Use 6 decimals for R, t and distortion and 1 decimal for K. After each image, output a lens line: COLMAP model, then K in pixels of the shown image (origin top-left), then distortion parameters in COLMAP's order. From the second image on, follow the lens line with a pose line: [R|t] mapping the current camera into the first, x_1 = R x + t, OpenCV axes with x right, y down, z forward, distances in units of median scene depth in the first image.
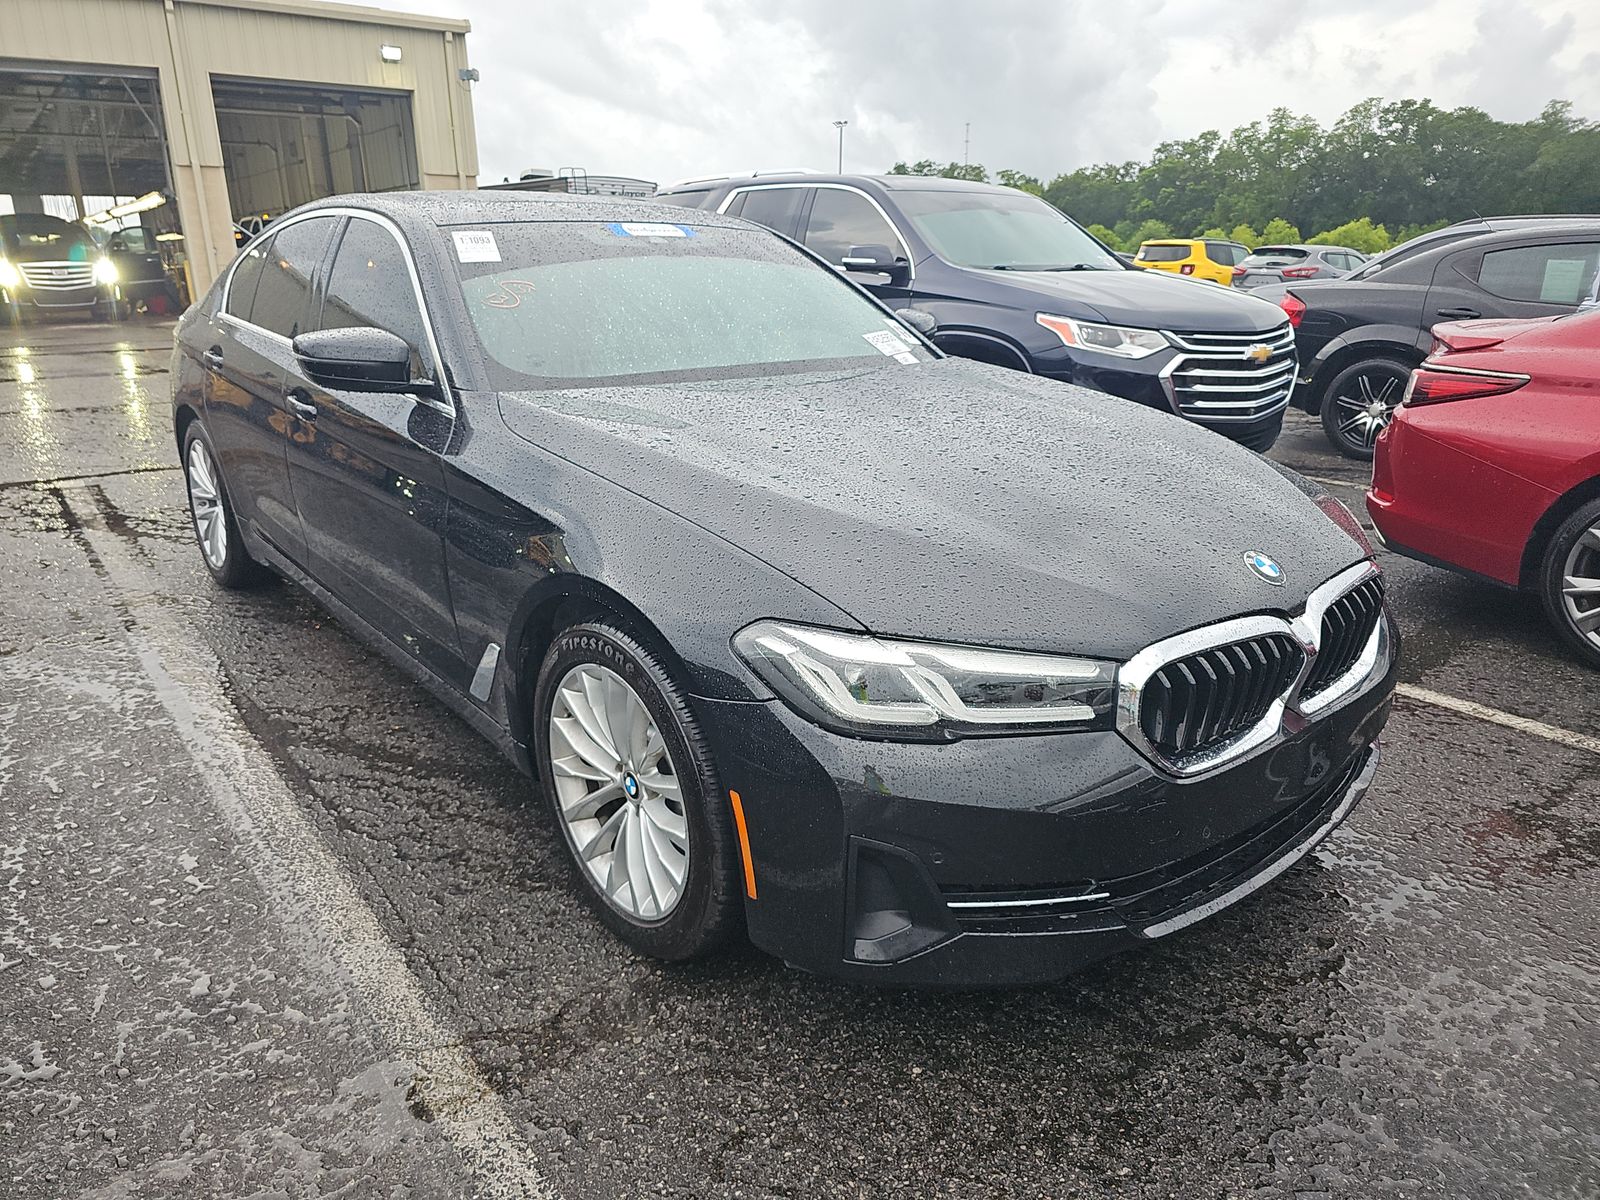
lens RADIAL K [[1075.1, 0, 806.4], [0, 1075.1, 586.8], [0, 0, 1]] dist [0.047710, -0.040681]
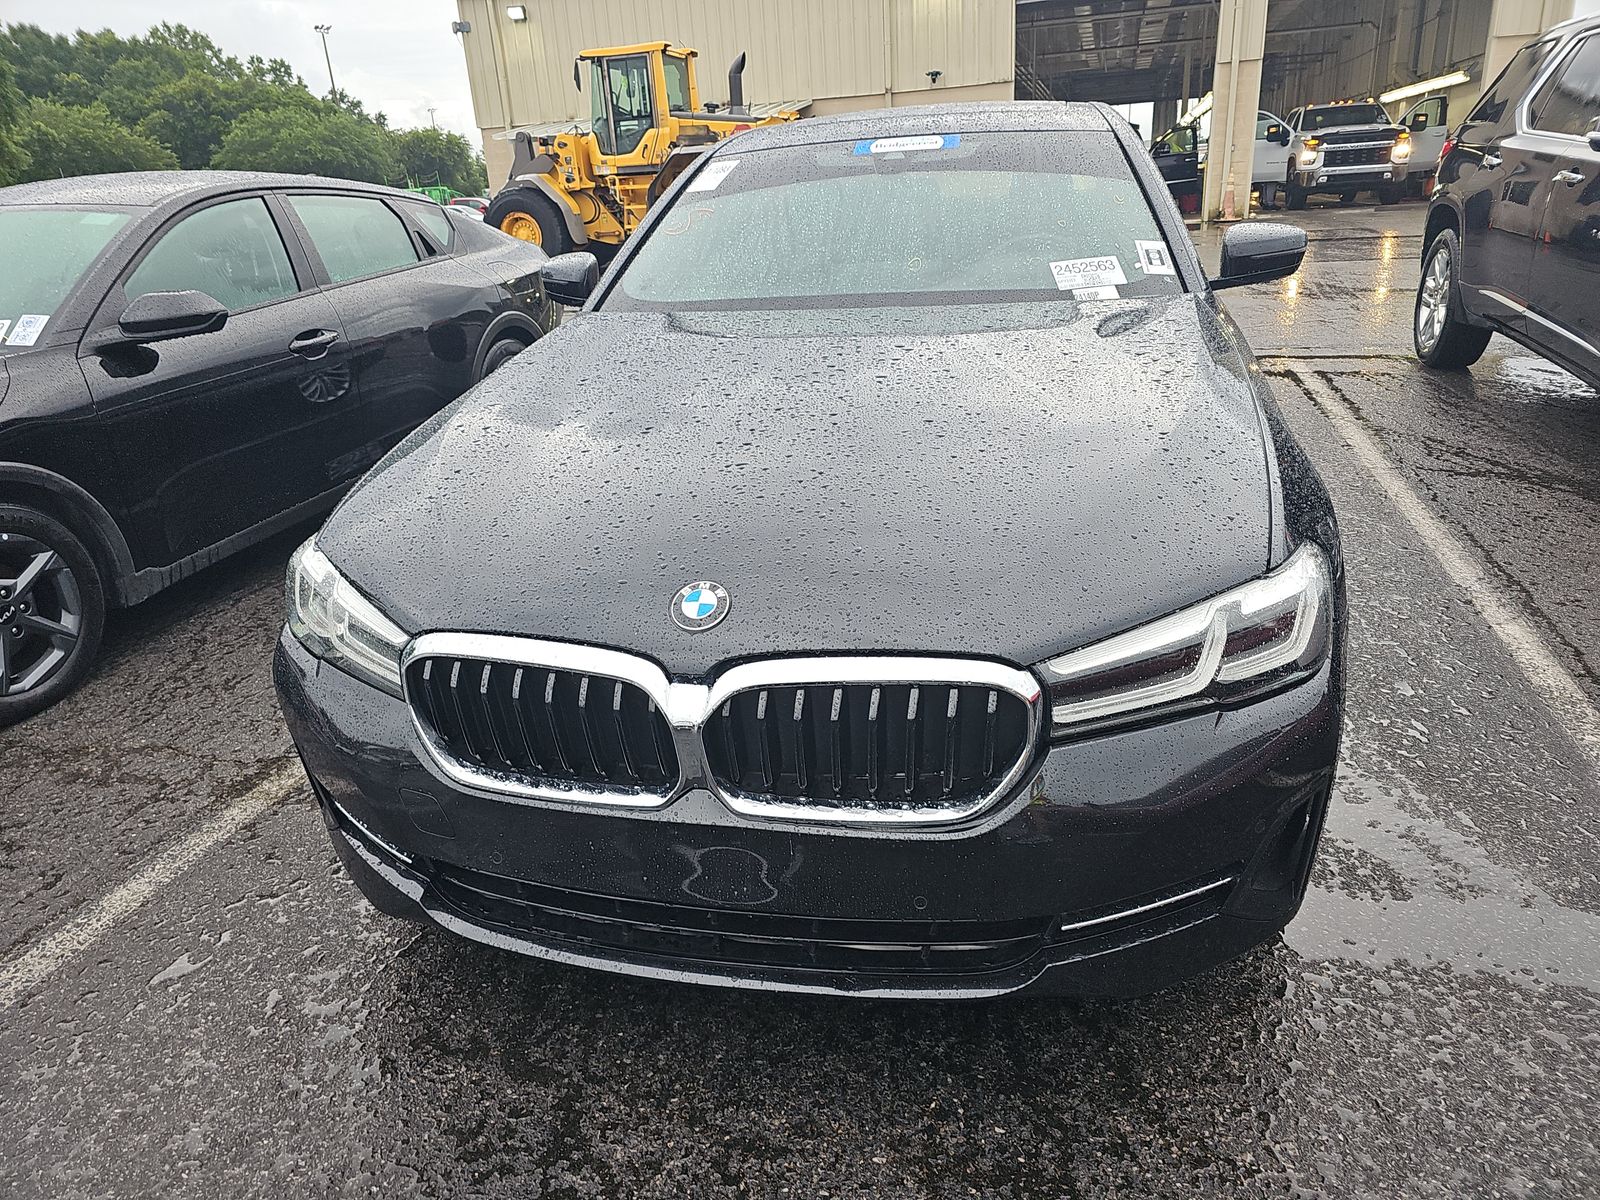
lens RADIAL K [[1075.1, 0, 802.3], [0, 1075.1, 603.3], [0, 0, 1]] dist [0.047710, -0.040681]
pose [[0.590396, 0.266920, -0.761699, 1.084281], [-0.185312, 0.963350, 0.193948, -0.189192], [0.785552, 0.026645, 0.618222, 0.600761]]
